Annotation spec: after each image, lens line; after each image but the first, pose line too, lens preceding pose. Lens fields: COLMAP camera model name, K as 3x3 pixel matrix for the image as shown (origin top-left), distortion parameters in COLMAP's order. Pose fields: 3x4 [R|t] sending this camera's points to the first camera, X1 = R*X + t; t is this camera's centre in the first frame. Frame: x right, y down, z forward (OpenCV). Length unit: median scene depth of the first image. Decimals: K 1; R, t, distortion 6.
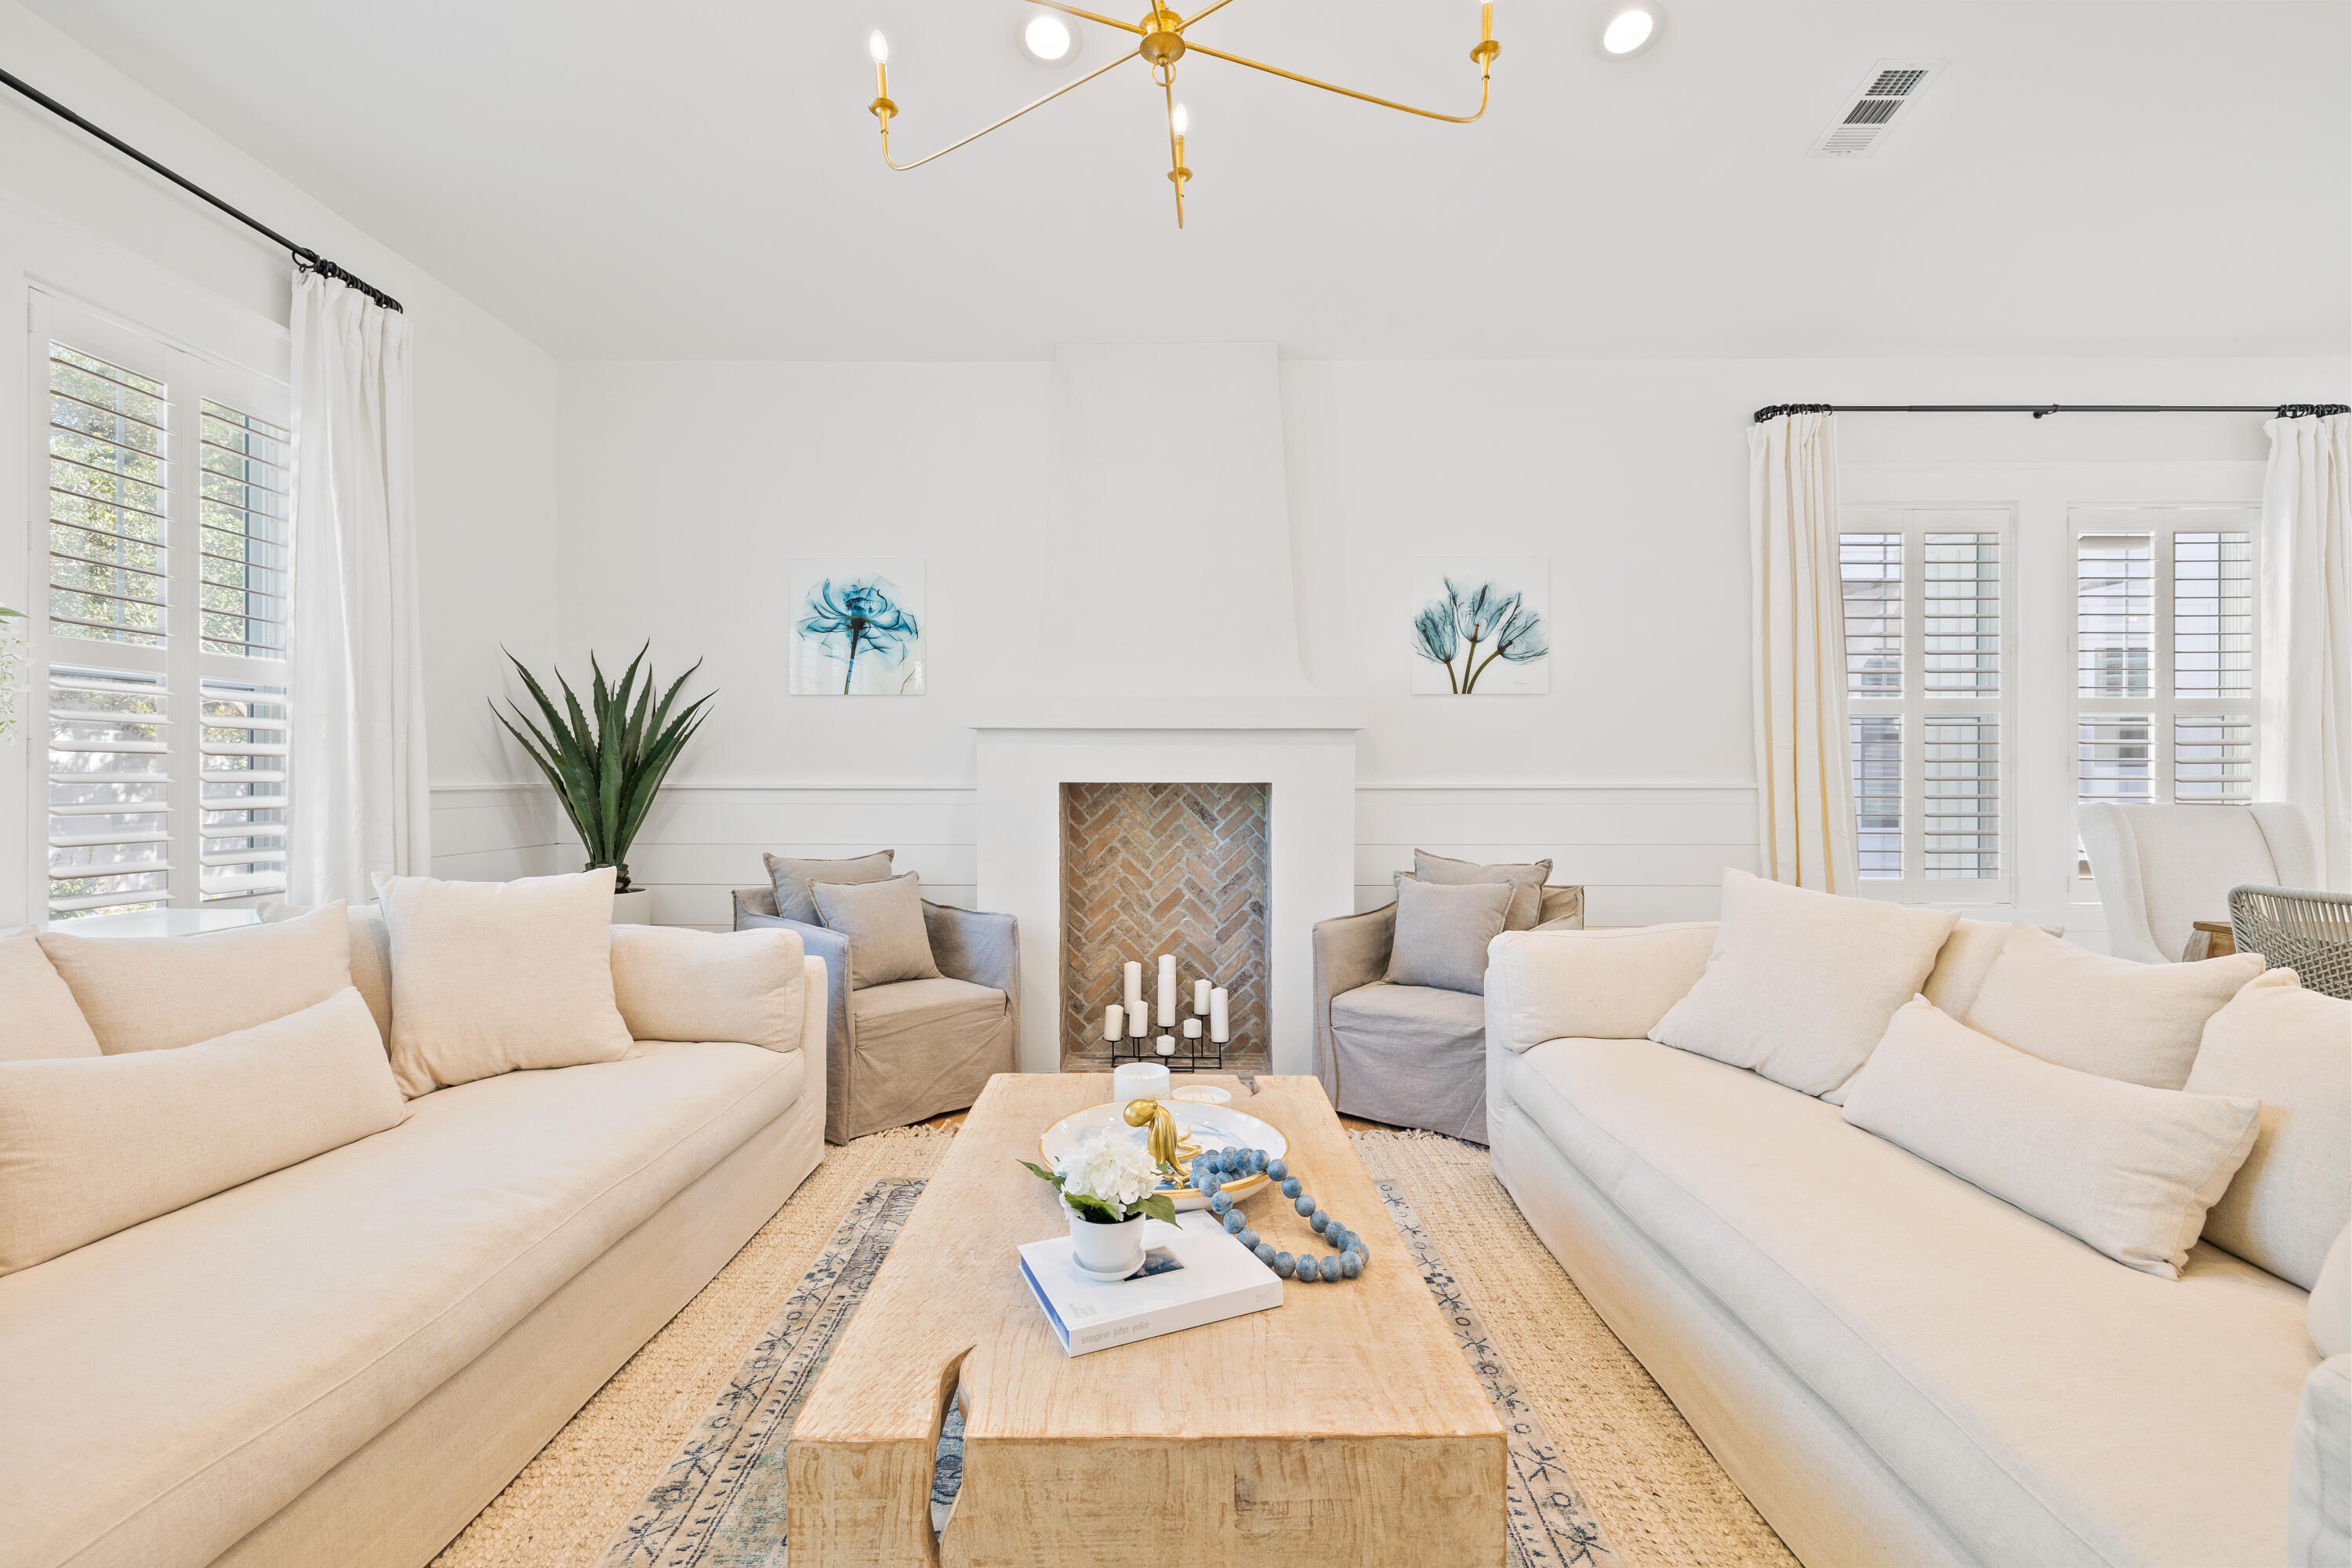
lens RADIAL K [[944.8, 0, 1179.1], [0, 944.8, 790.7], [0, 0, 1]] dist [-0.000613, -0.000190]
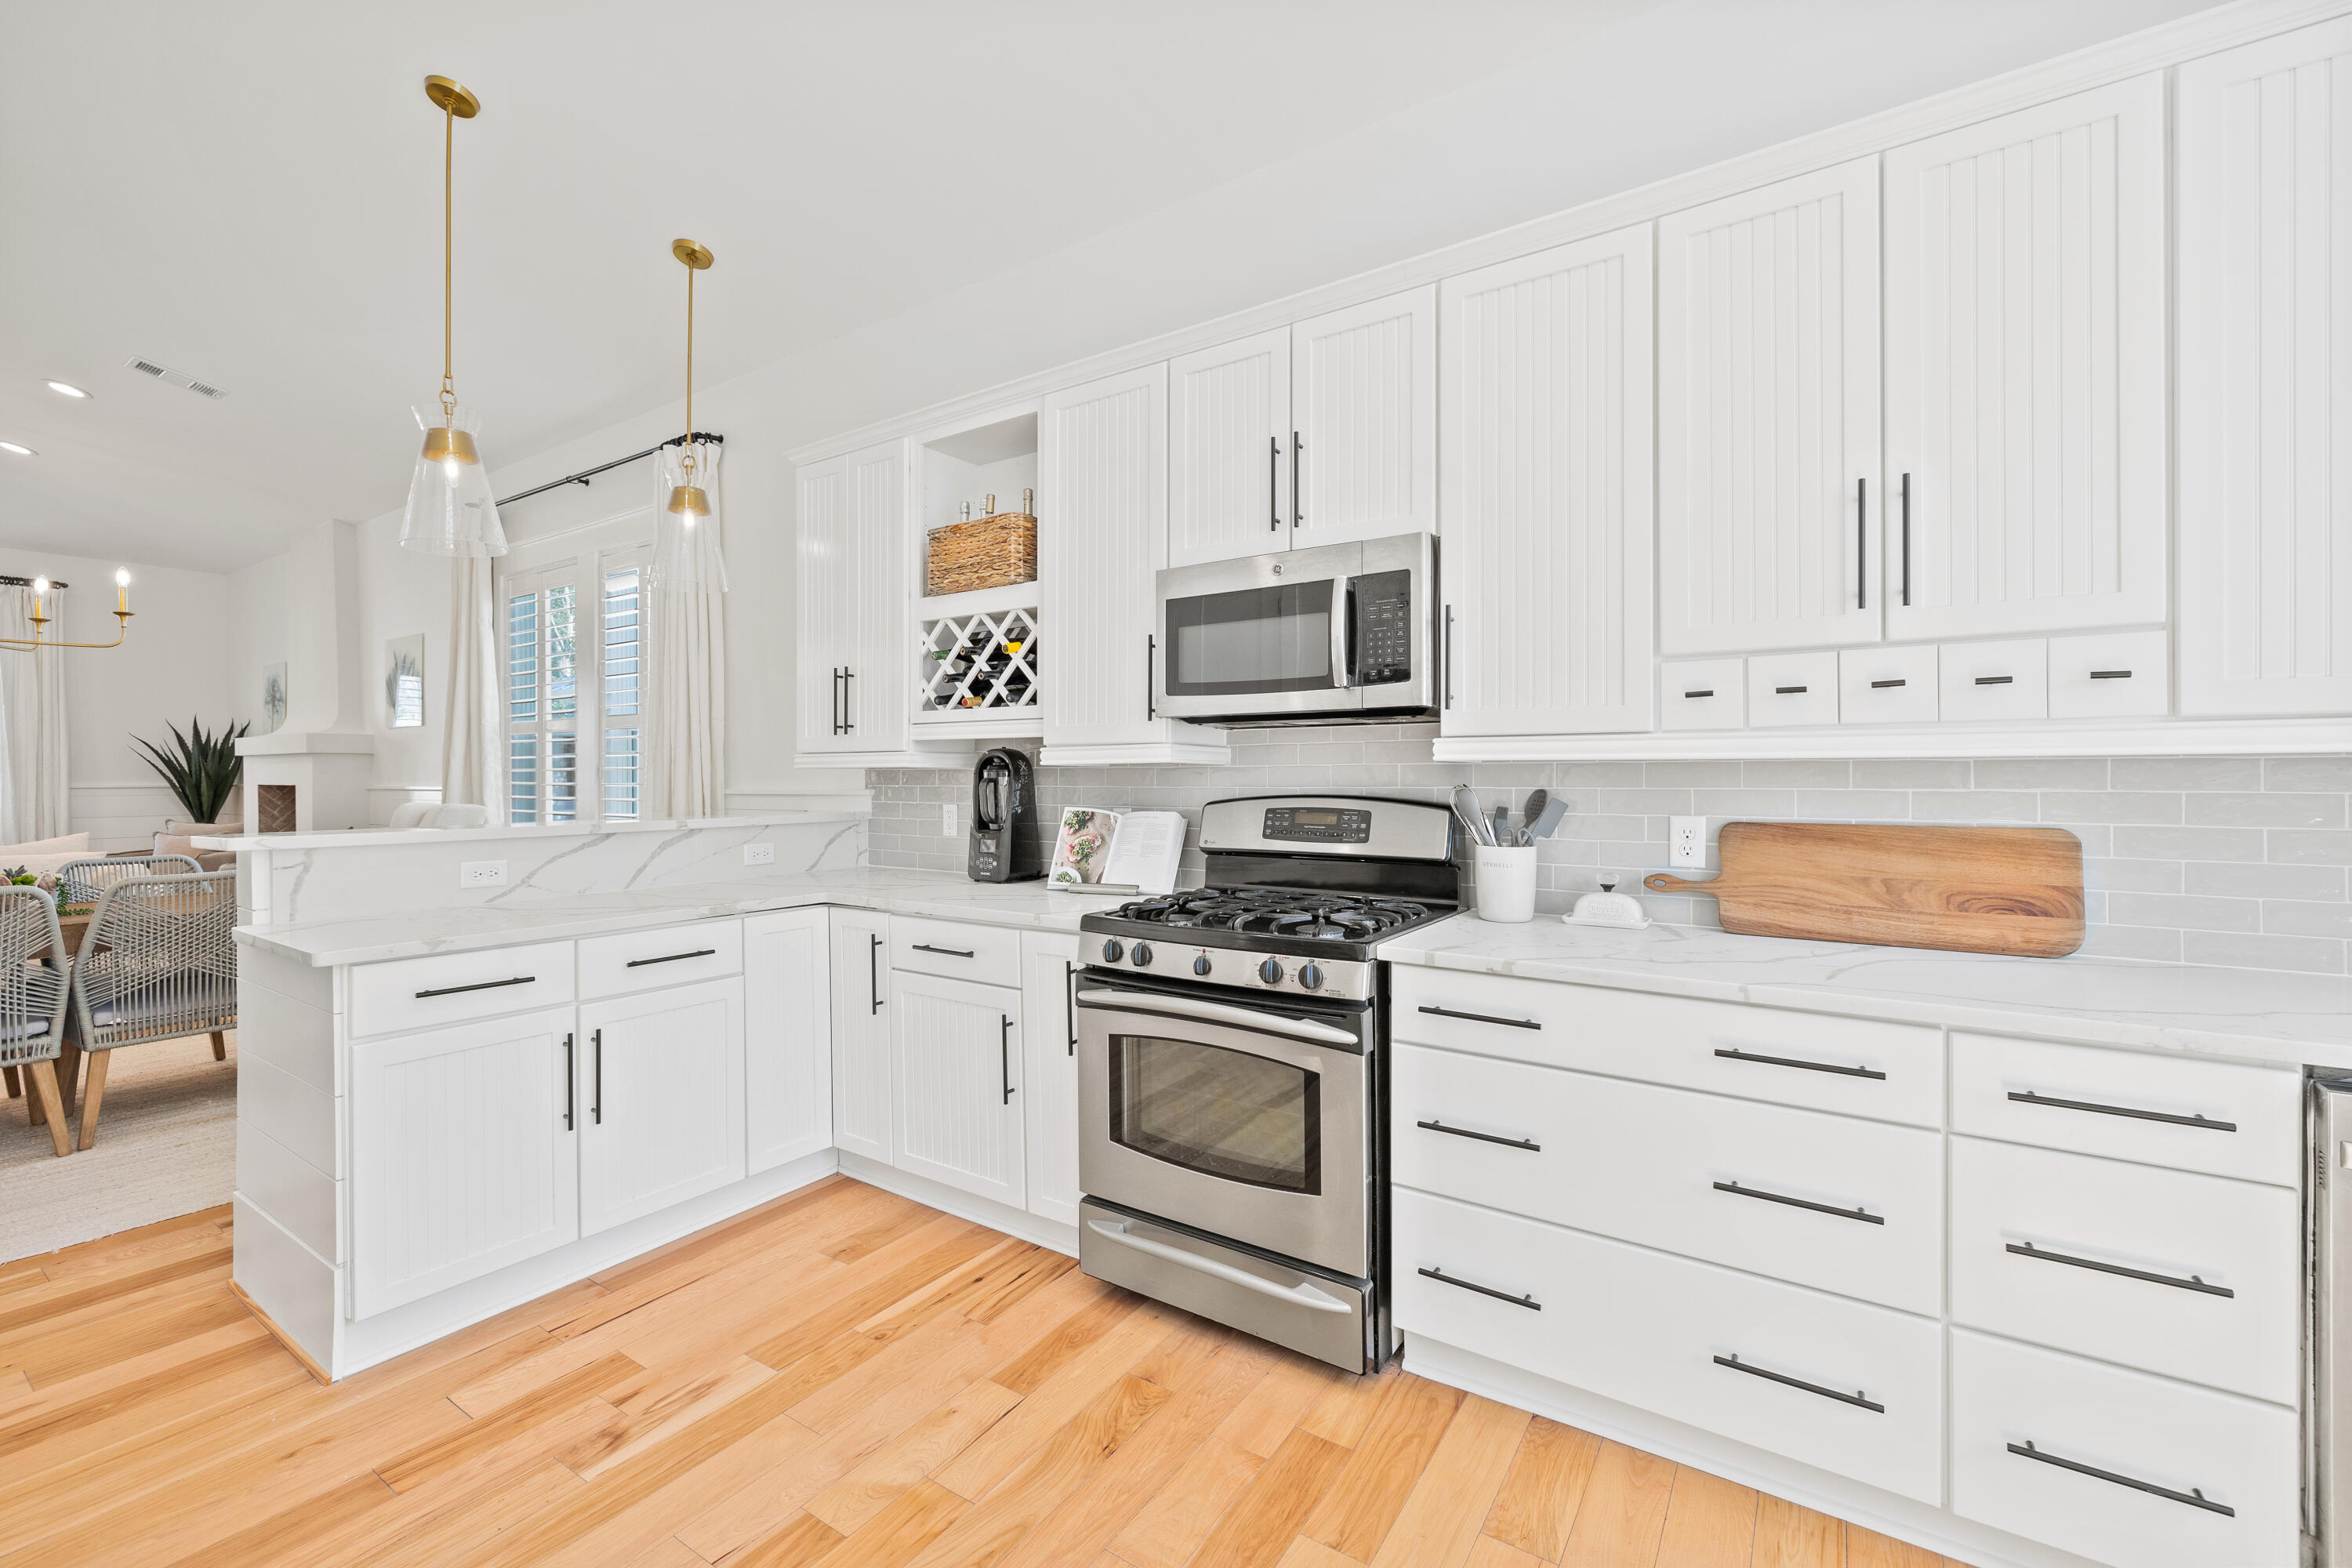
lens RADIAL K [[987.4, 0, 1167.6], [0, 987.4, 767.7], [0, 0, 1]] dist [-0.002349, 0.001257]
pose [[0.829535, -0.005714, -0.558425, 2.213904], [0.000182, 0.999950, -0.009961, -0.021781], [0.558455, 0.008161, 0.829495, 0.371708]]
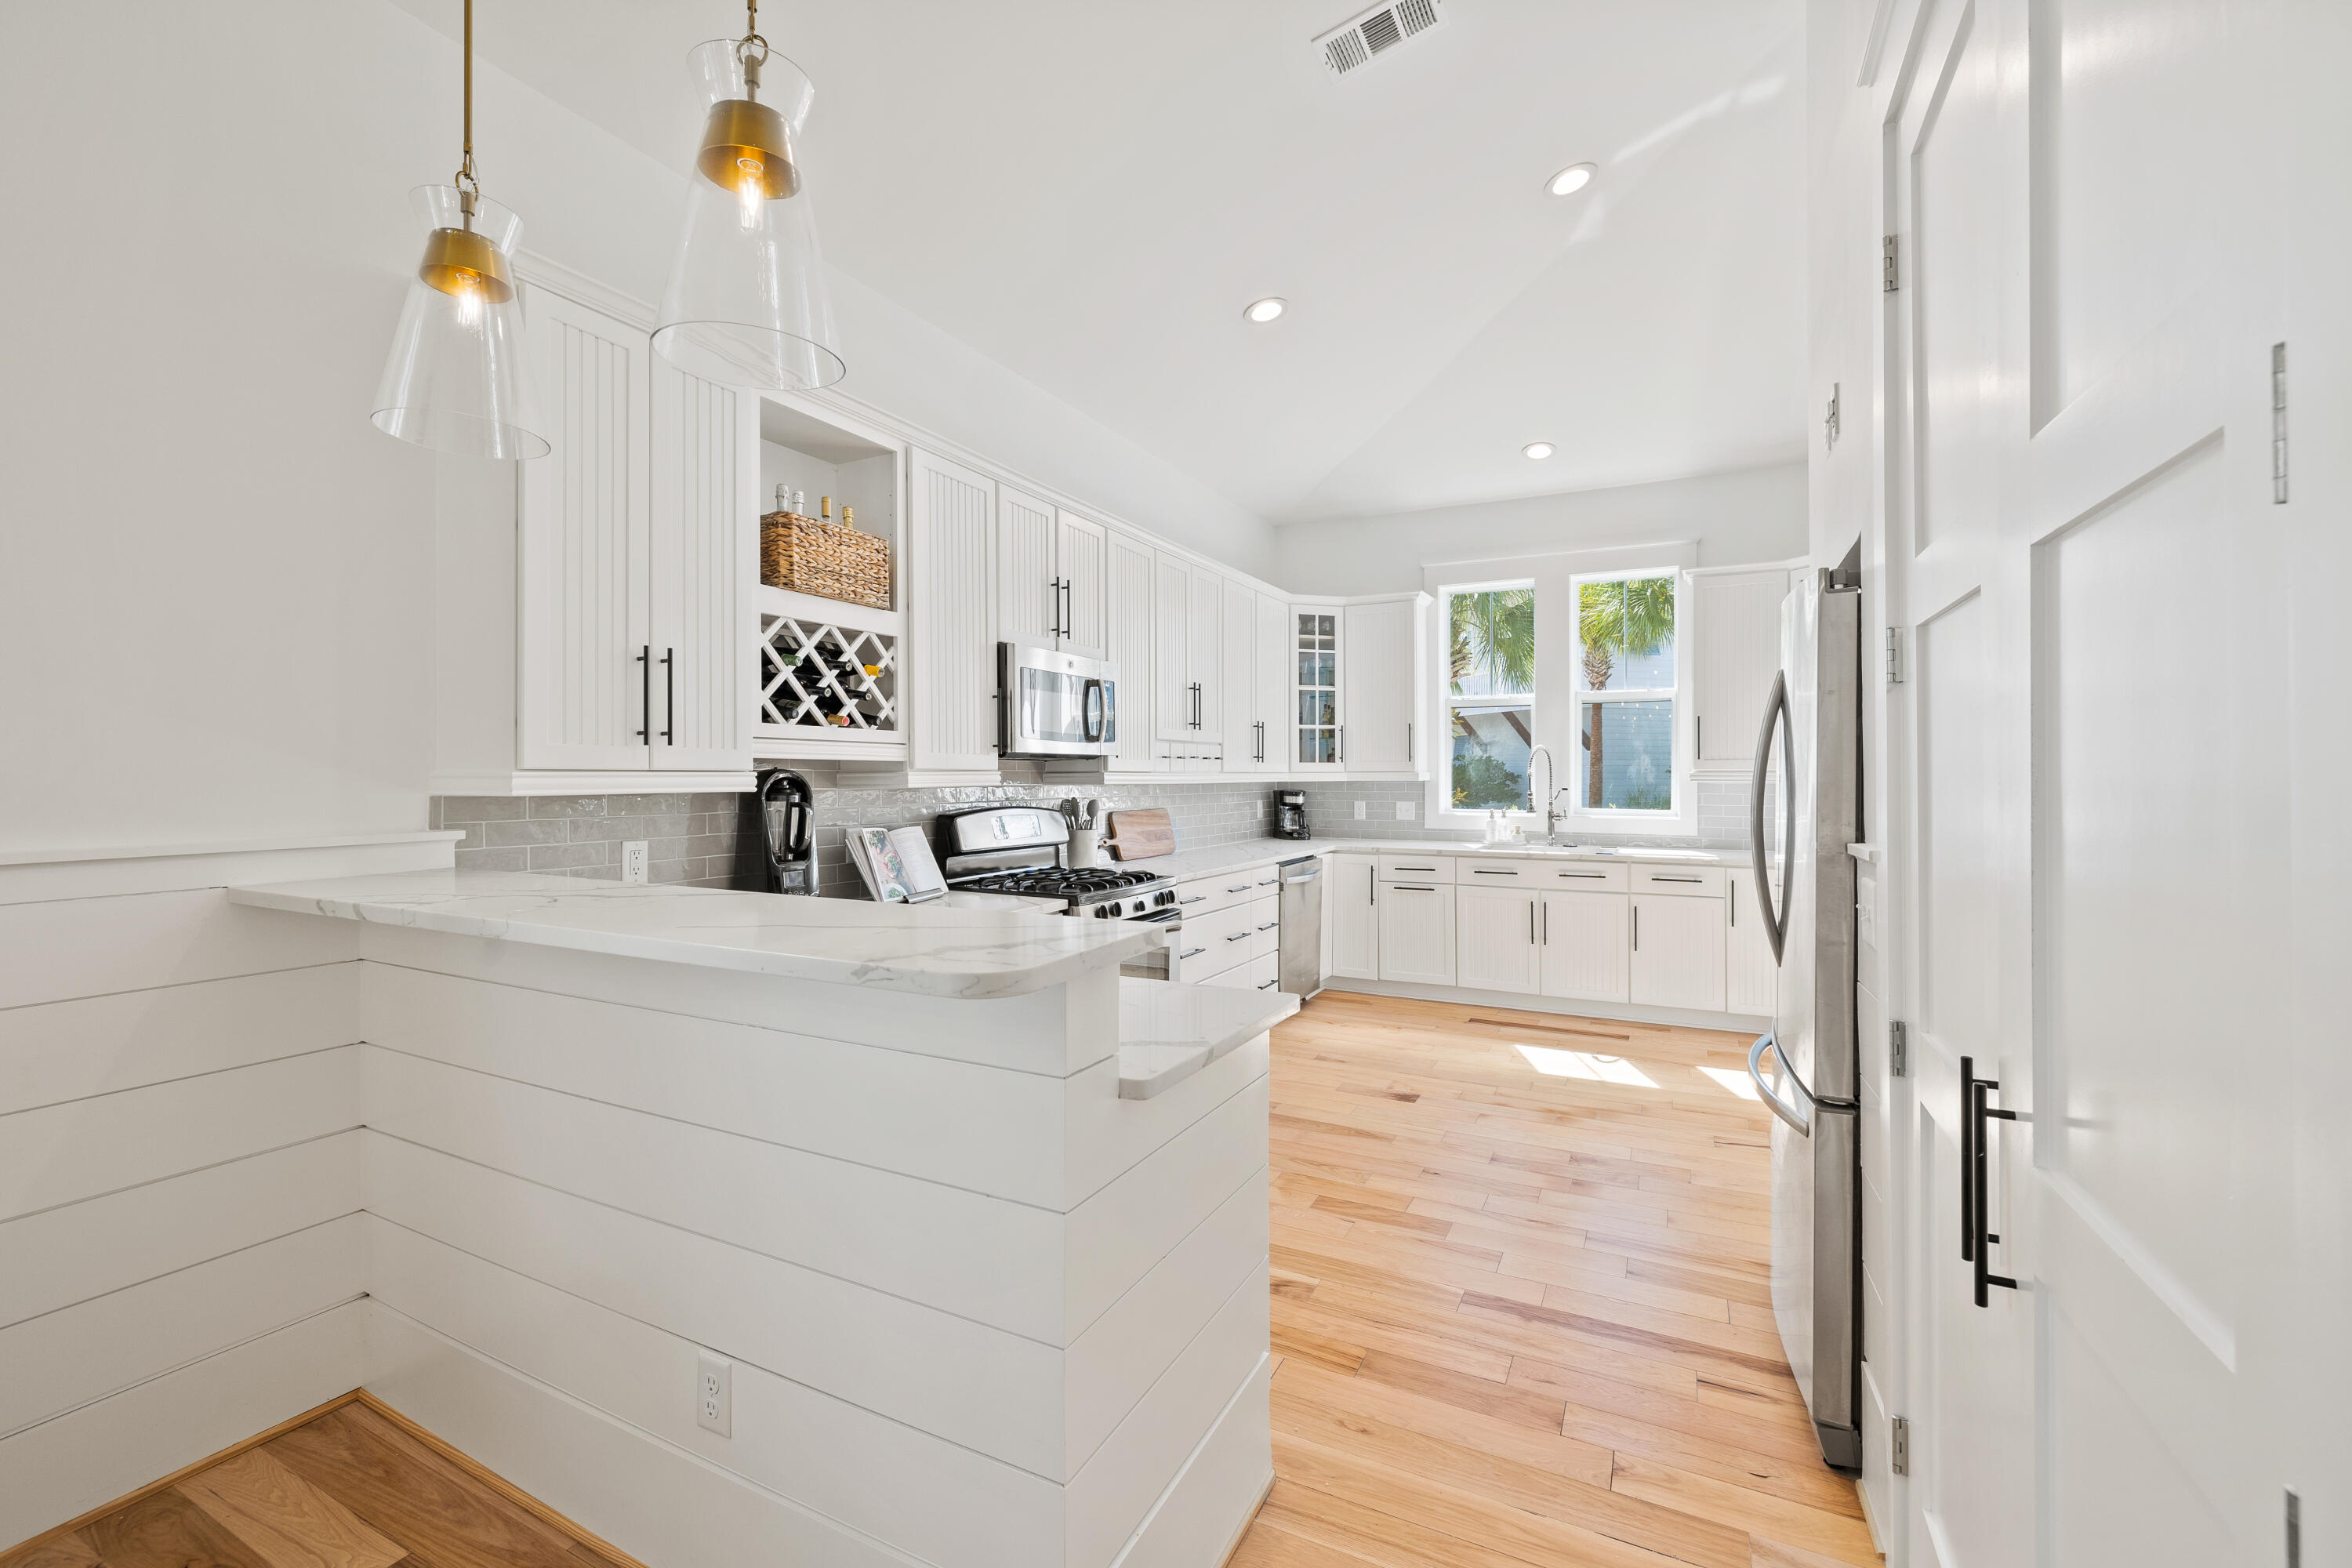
lens RADIAL K [[987.4, 0, 1170.9], [0, 987.4, 783.8], [0, 0, 1]] dist [-0.002349, 0.001257]
pose [[0.453879, -0.003086, 0.891058, 1.122216], [0.005698, 0.999984, 0.000561, -0.034167], [-0.891045, 0.004823, 0.453890, 0.386647]]
